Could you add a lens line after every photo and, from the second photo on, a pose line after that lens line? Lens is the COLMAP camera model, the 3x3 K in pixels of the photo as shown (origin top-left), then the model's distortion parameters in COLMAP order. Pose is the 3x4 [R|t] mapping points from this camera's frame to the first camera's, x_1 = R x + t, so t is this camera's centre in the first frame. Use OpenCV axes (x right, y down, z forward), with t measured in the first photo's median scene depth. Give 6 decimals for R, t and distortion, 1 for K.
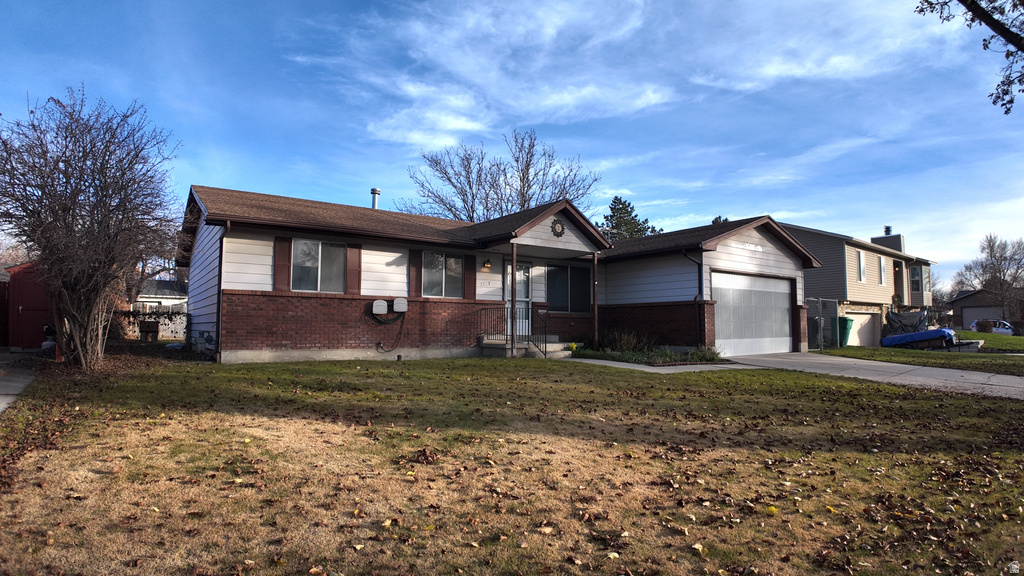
lens RADIAL K [[544.2, 0, 512.0], [0, 544.2, 288.0], [0, 0, 1]] dist [-0.116096, 0.000860]
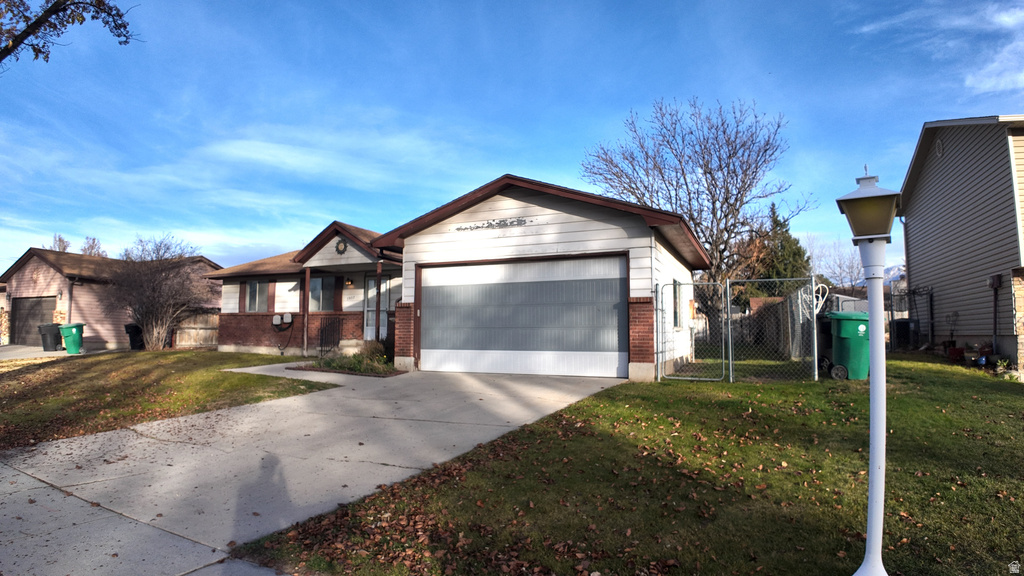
lens RADIAL K [[585.1, 0, 512.0], [0, 585.1, 288.0], [0, 0, 1]] dist [-0.122584, 0.001203]
pose [[0.476783, -0.073047, -0.875981, 1.238174], [0.059460, 0.996939, -0.050770, 0.056126], [0.877008, -0.027880, 0.479666, 0.679602]]
